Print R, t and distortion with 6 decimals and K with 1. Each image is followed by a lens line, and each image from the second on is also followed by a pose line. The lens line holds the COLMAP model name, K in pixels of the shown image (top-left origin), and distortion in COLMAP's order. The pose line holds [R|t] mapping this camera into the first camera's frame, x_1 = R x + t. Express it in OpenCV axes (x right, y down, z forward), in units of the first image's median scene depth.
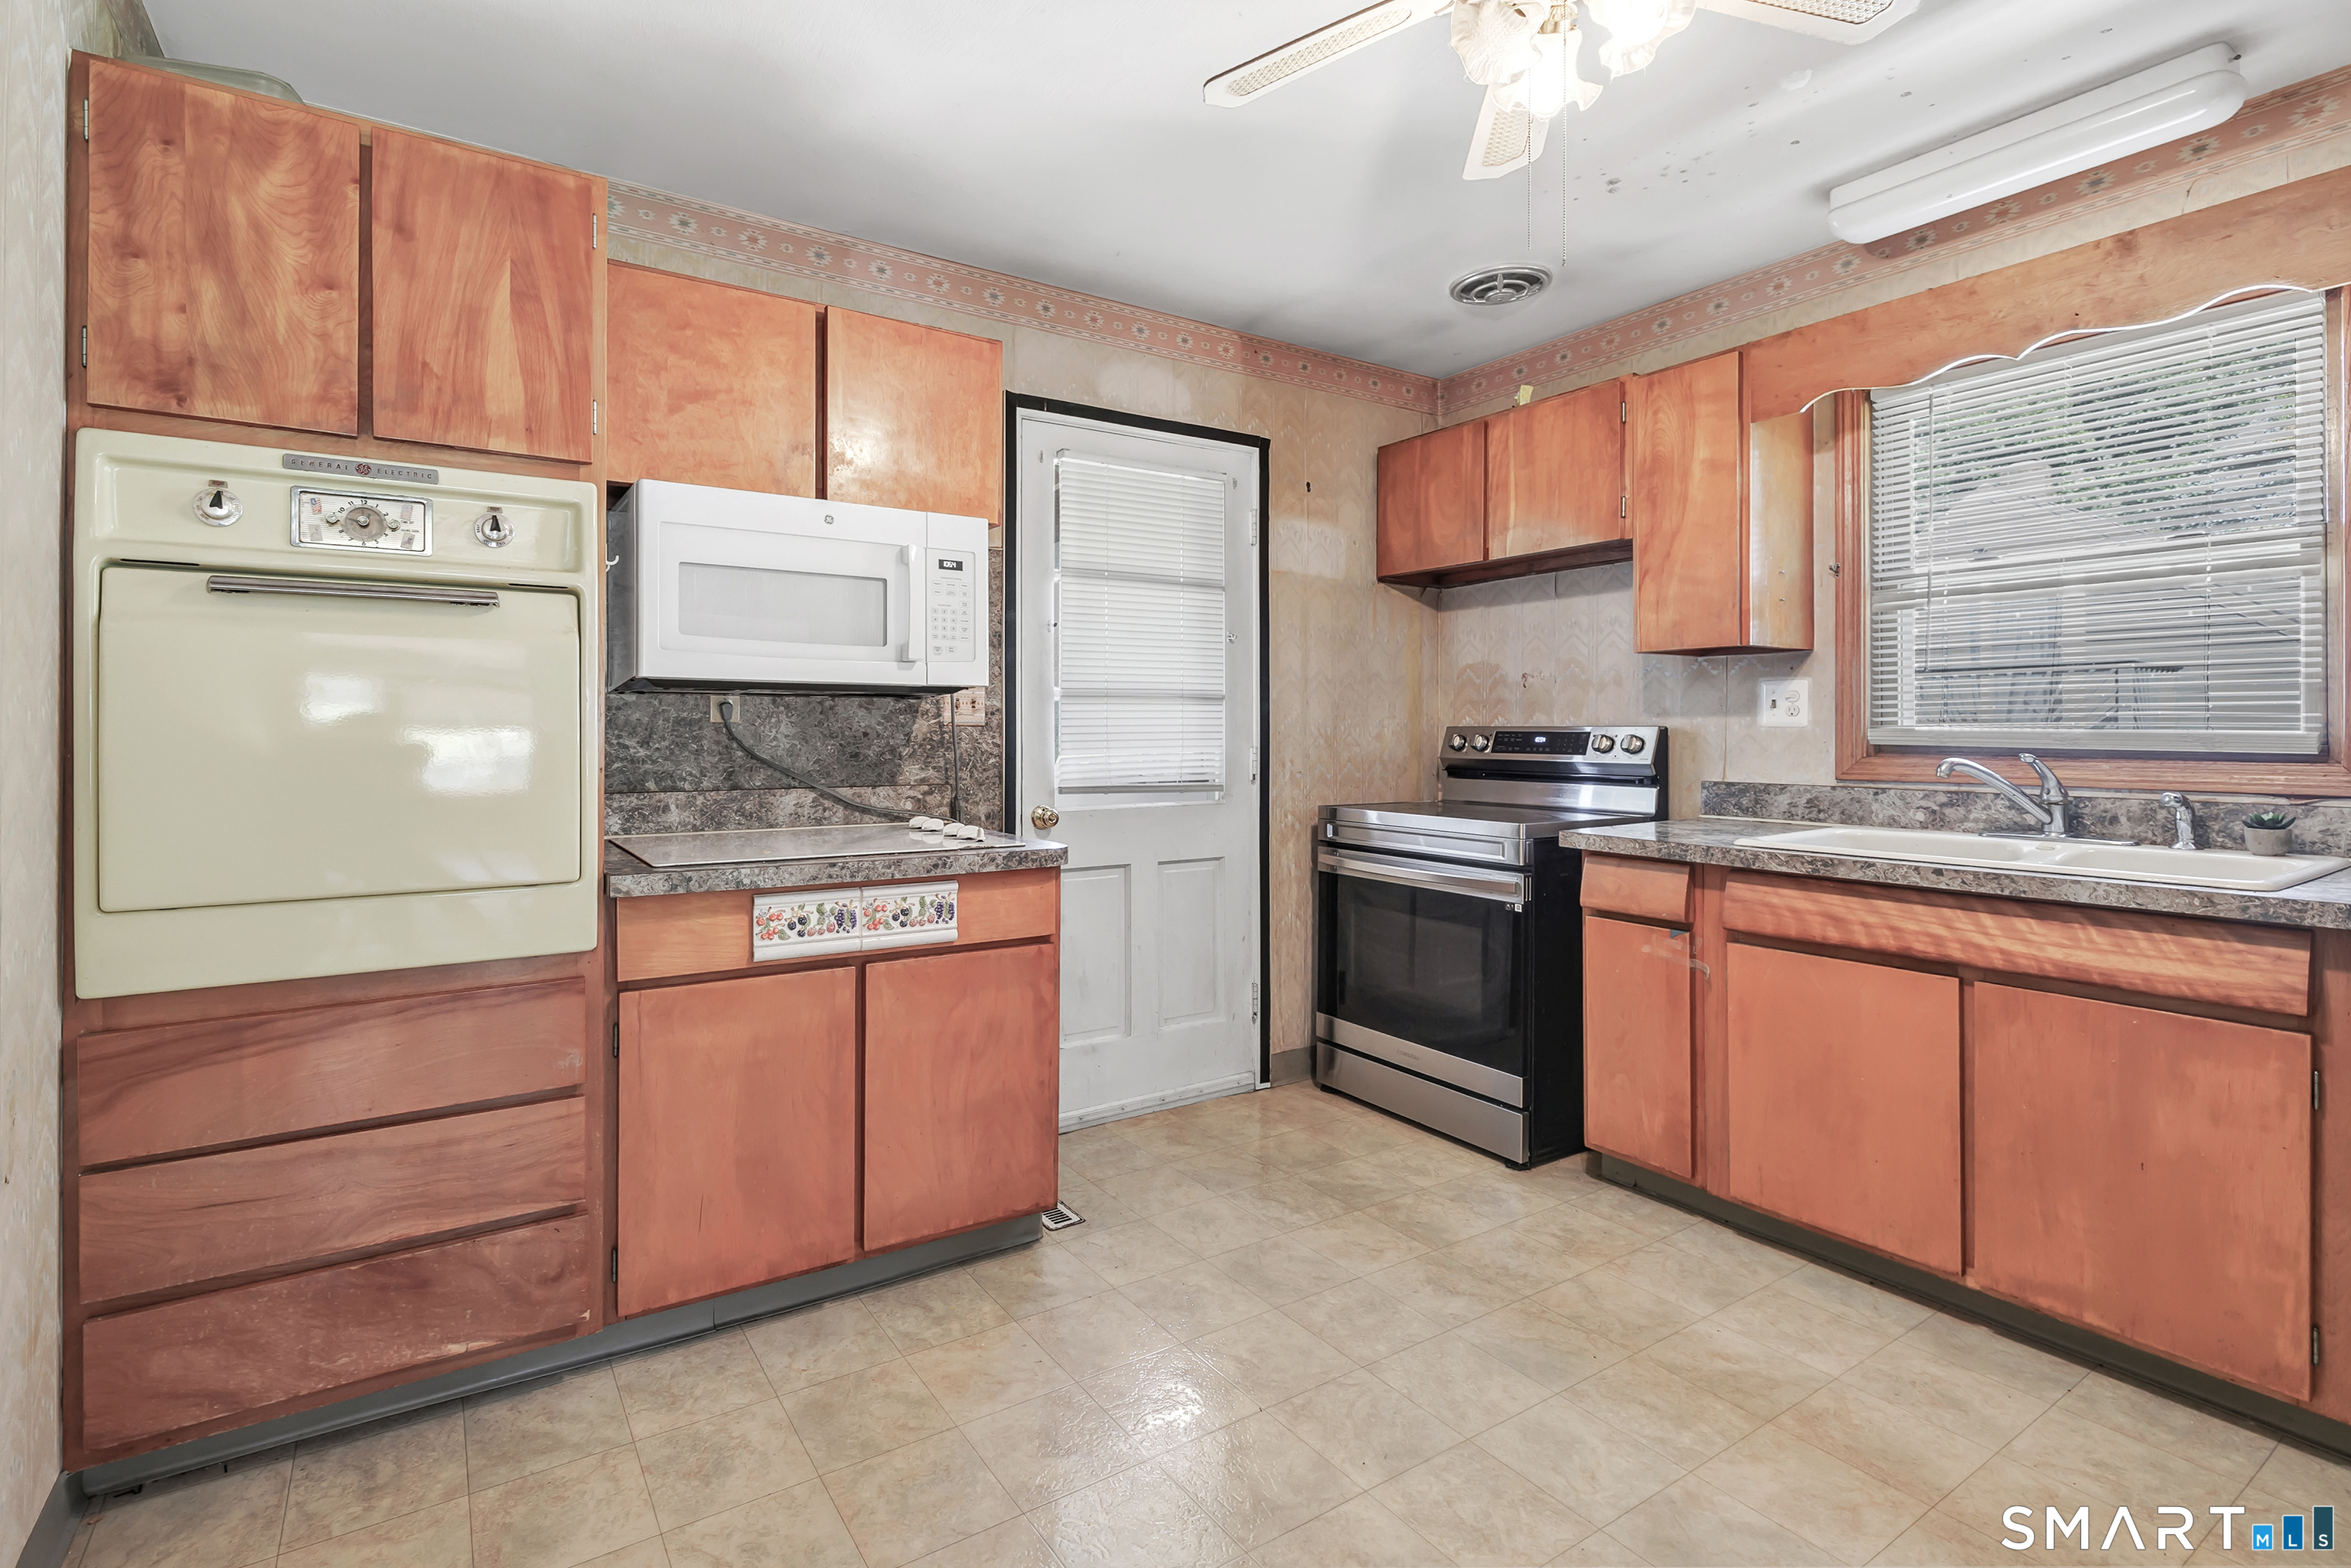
lens RADIAL K [[1077.9, 0, 1171.3], [0, 1077.9, 722.9], [0, 0, 1]] dist [-0.001982, -0.000661]
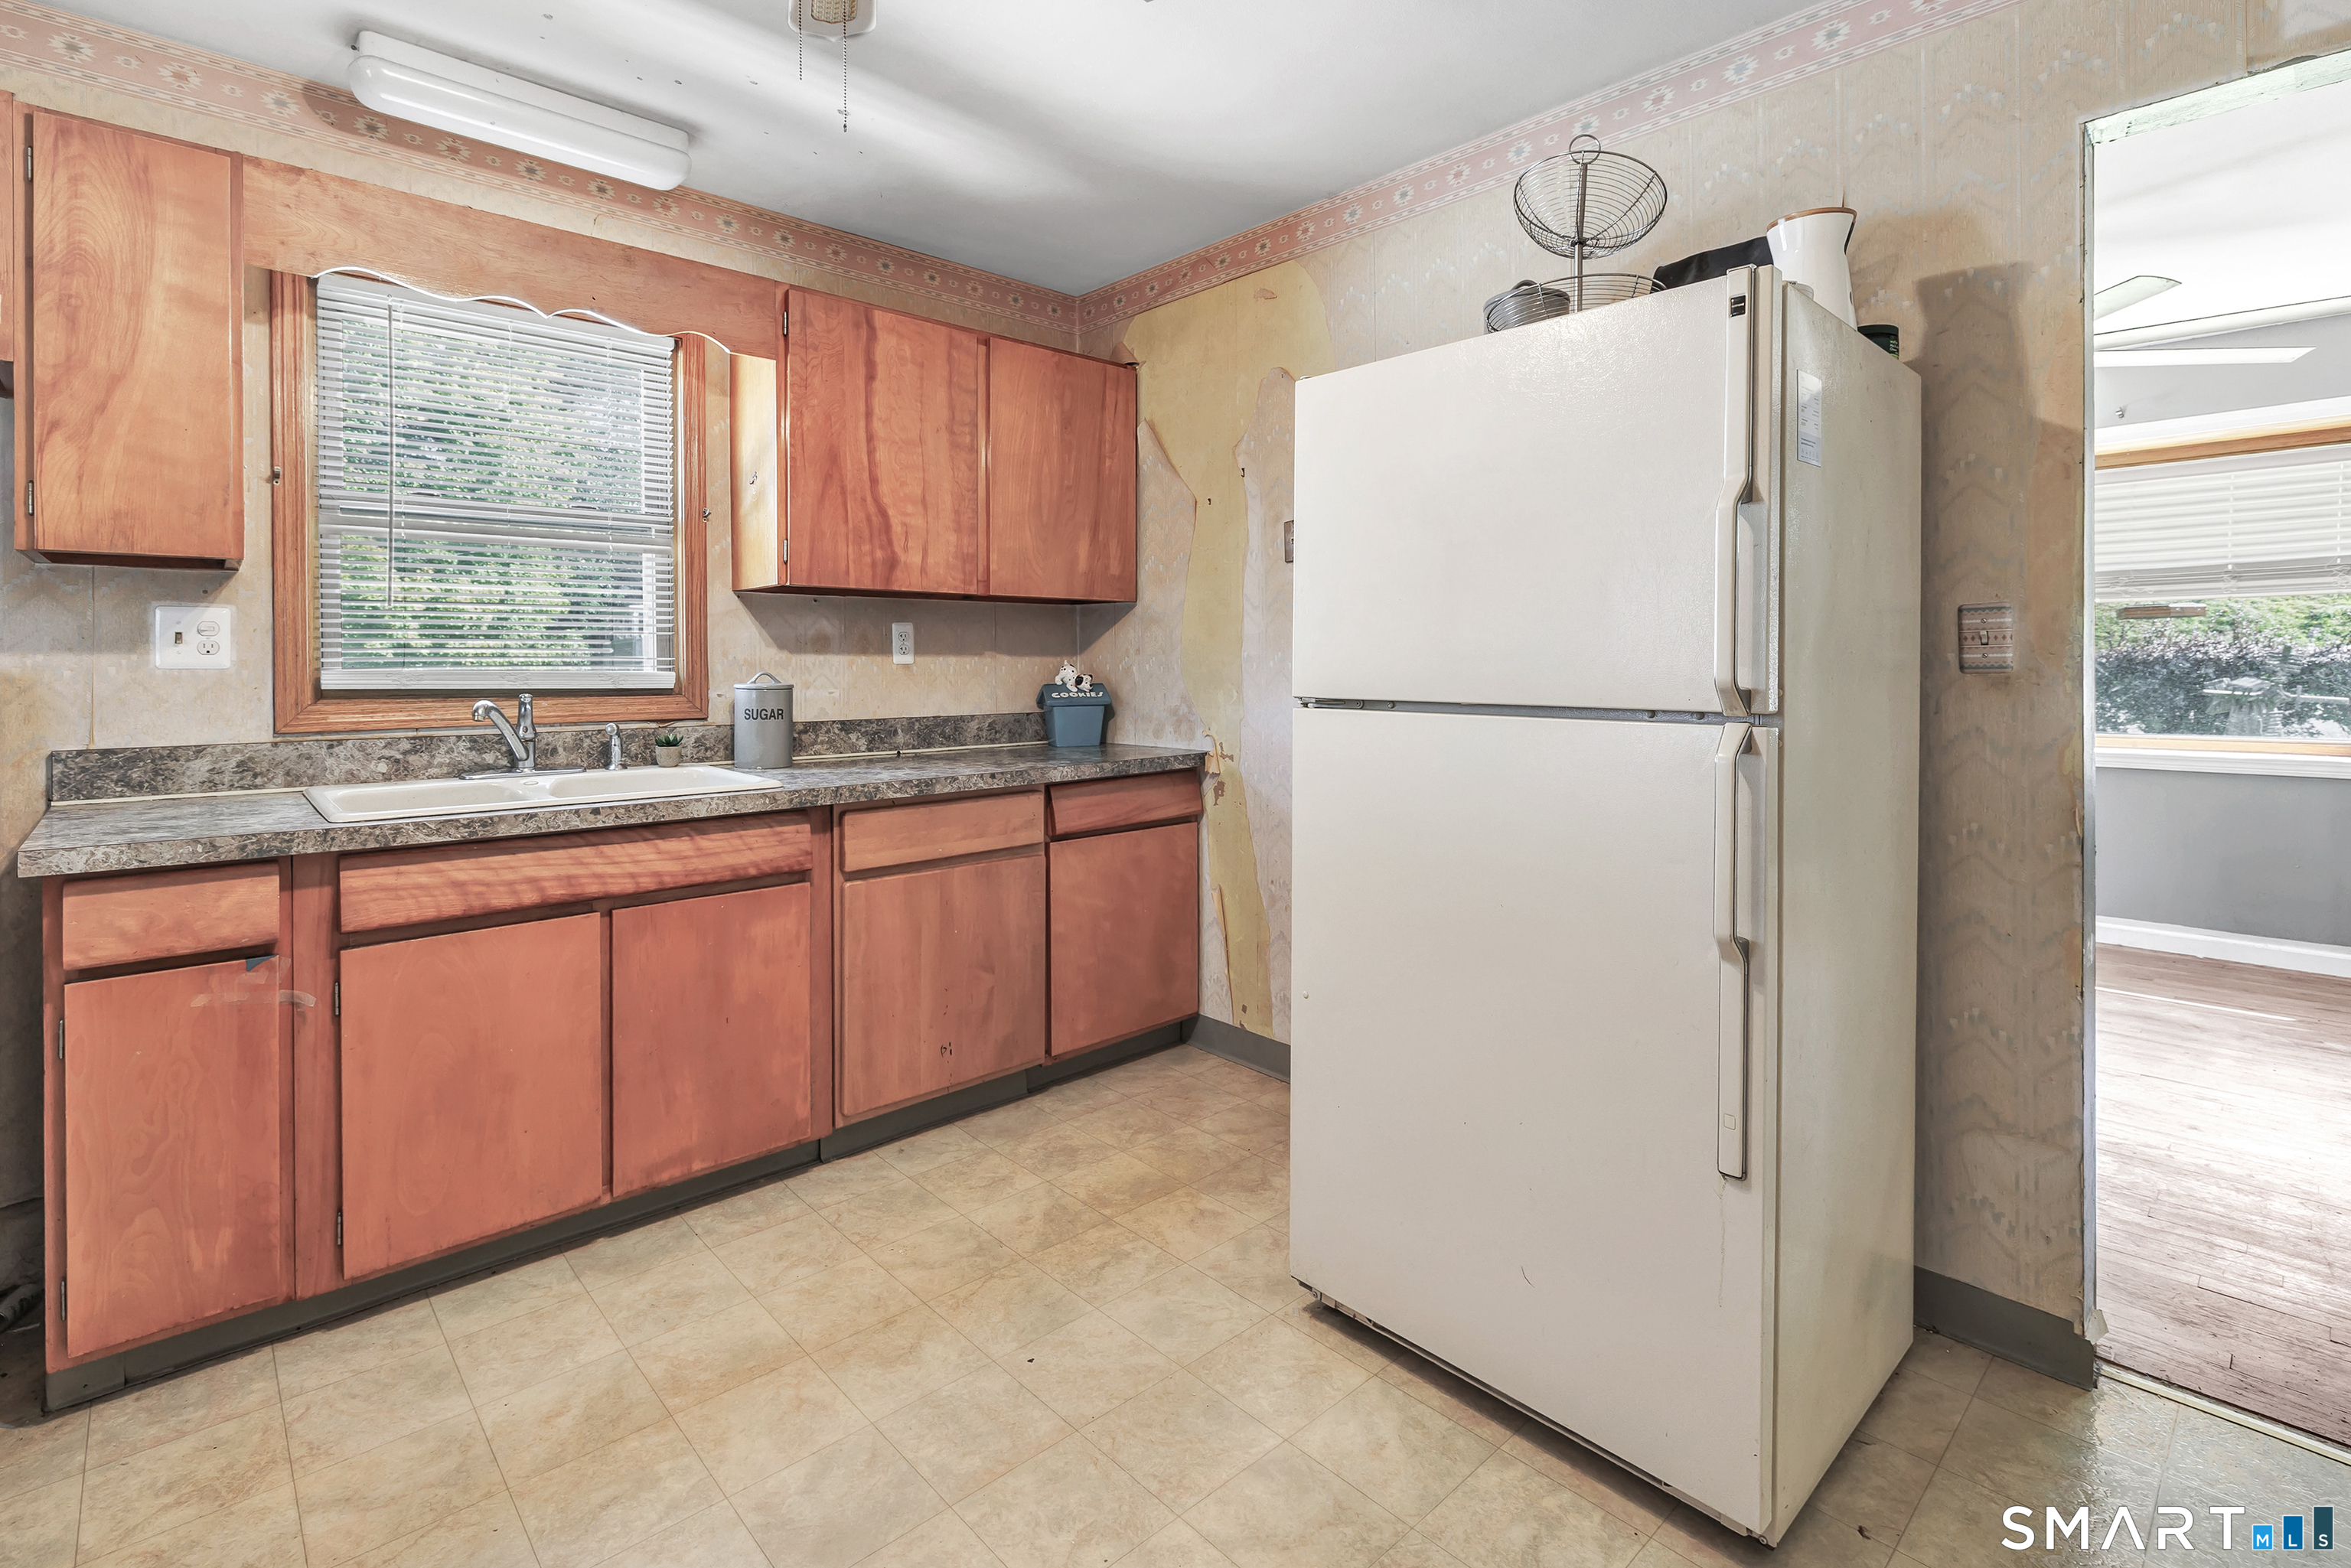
lens RADIAL K [[1072.8, 0, 1161.1], [0, 1072.8, 664.3], [0, 0, 1]] dist [-0.002727, -0.000438]
pose [[-0.126420, 0.001133, 0.991976, -0.320546], [-0.002897, 0.999995, -0.001511, -0.000506], [-0.991973, -0.003064, -0.126416, 0.533958]]
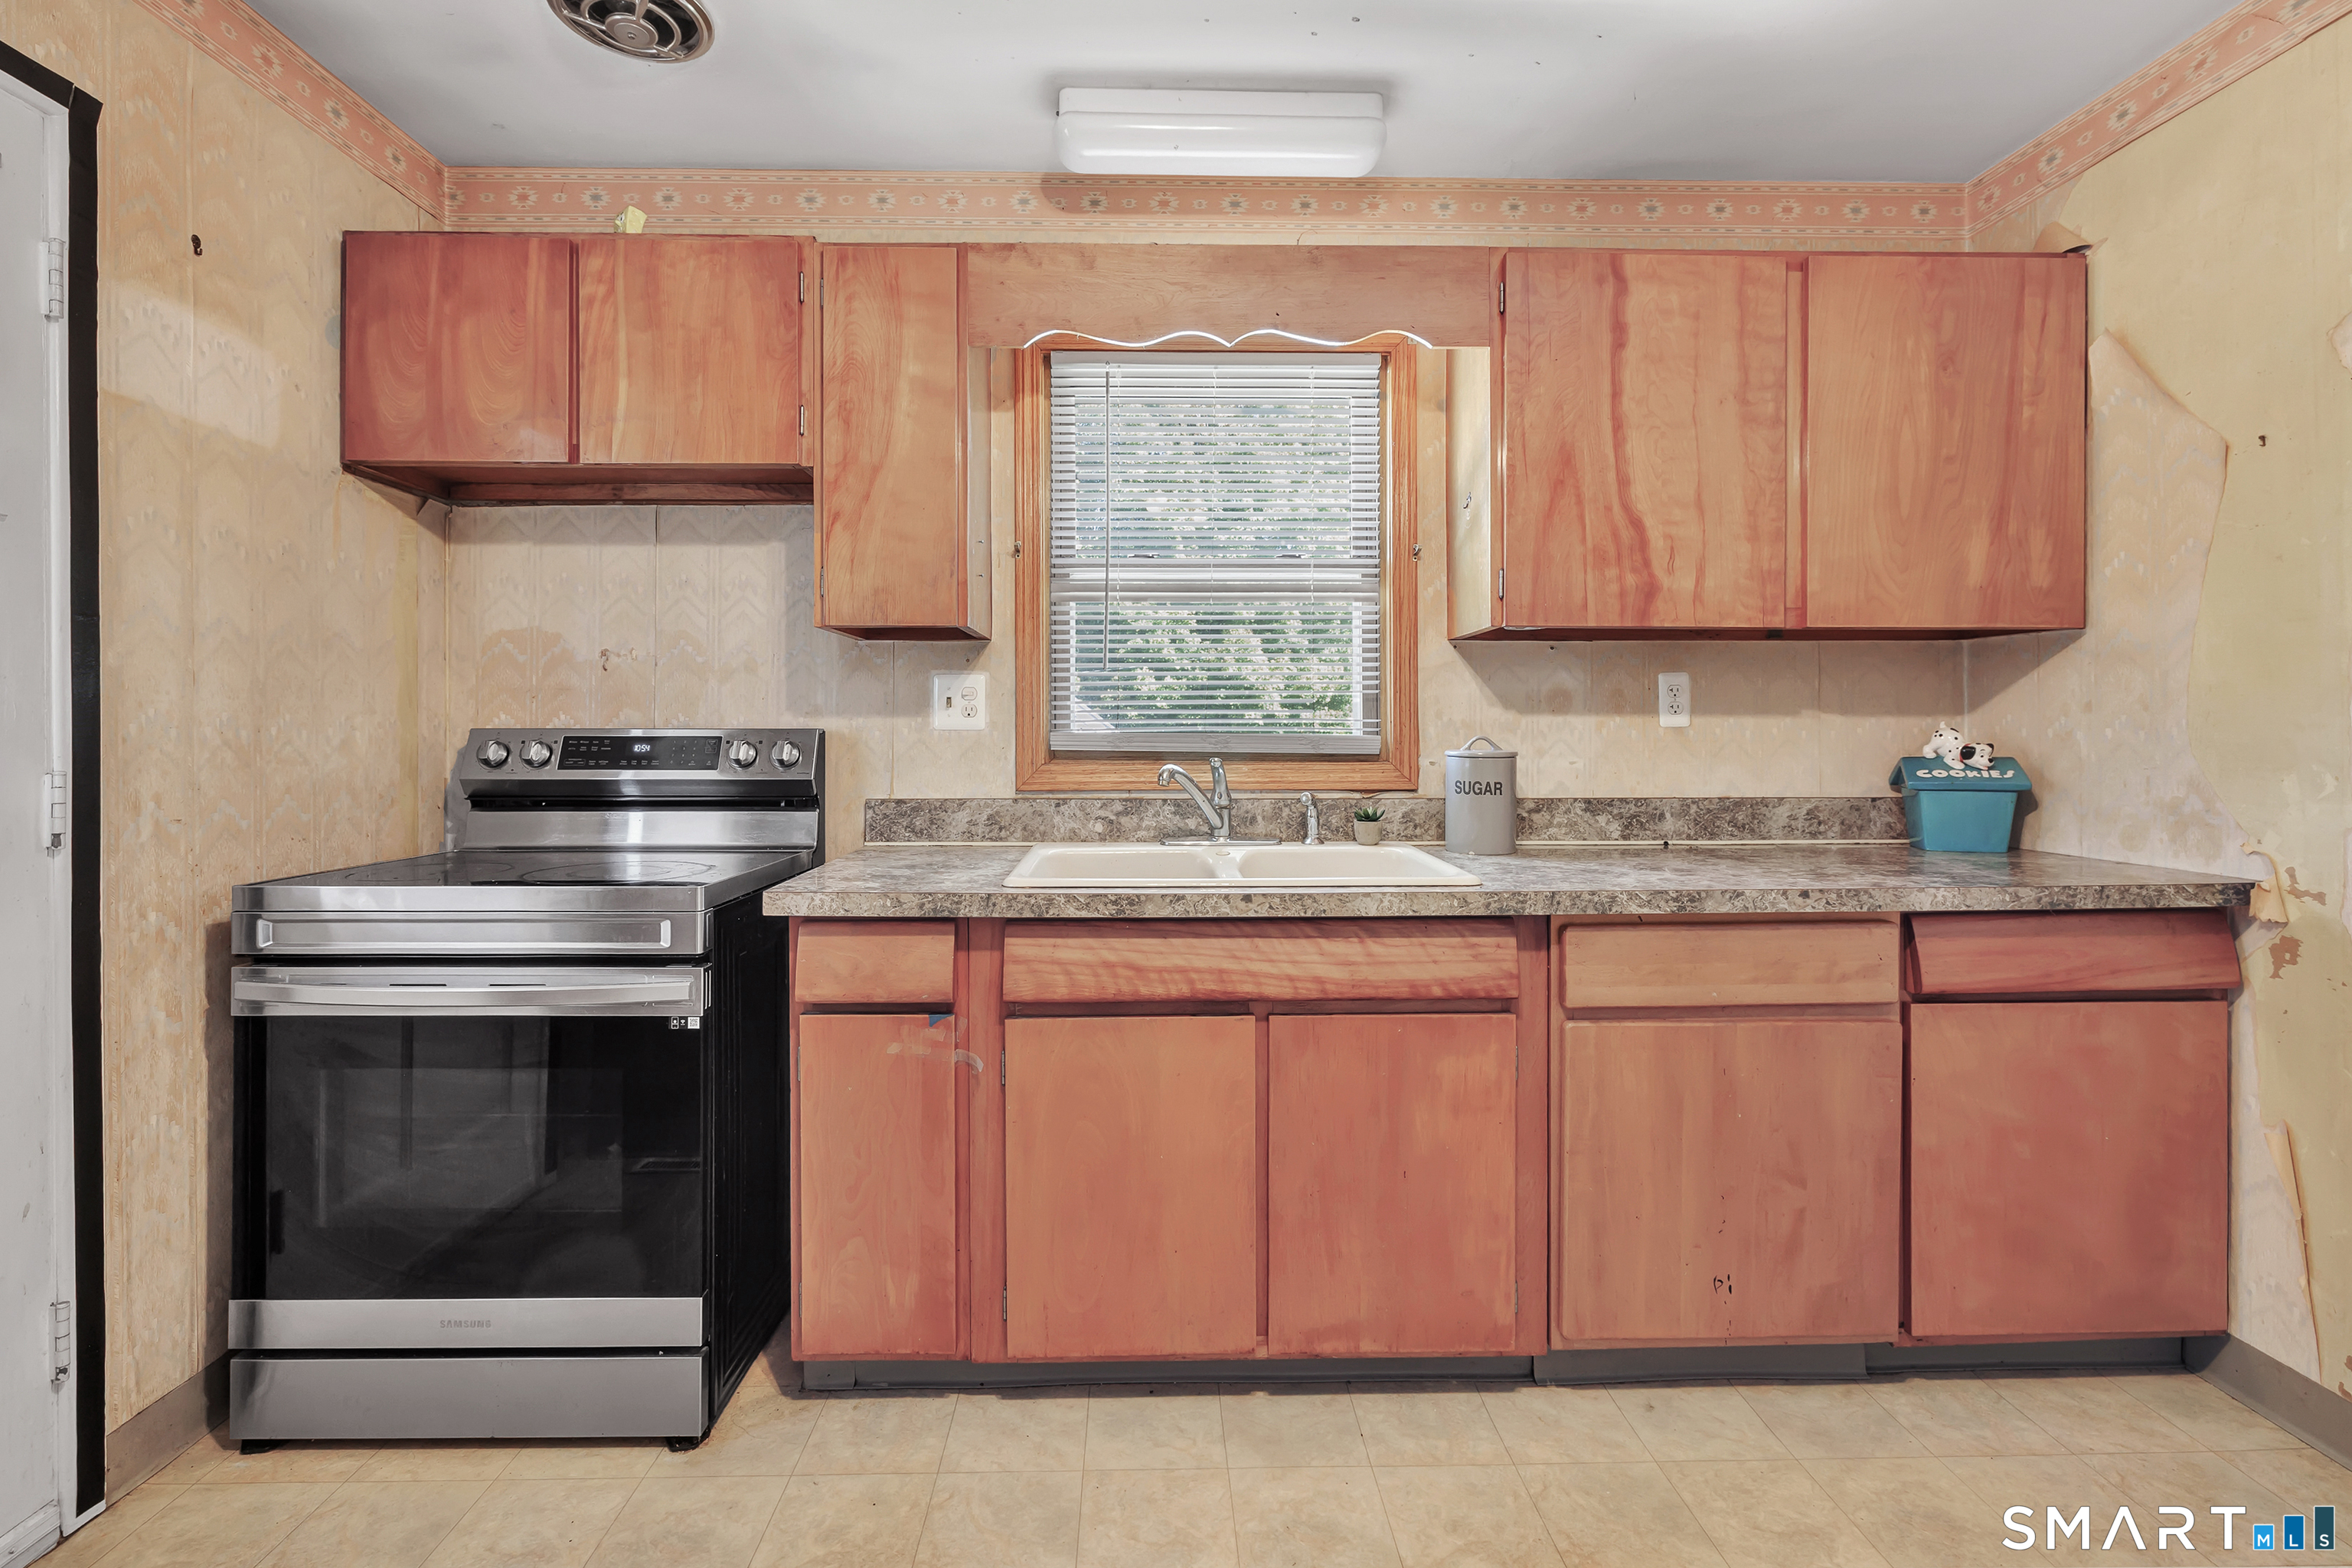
lens RADIAL K [[1058.2, 0, 1129.4], [0, 1058.2, 734.4], [0, 0, 1]] dist [-0.001457, -0.000044]
pose [[0.578934, -0.001849, 0.815372, -0.030376], [-0.004832, 0.999972, 0.005698, 0.002207], [-0.815360, -0.007239, 0.578909, 0.523161]]
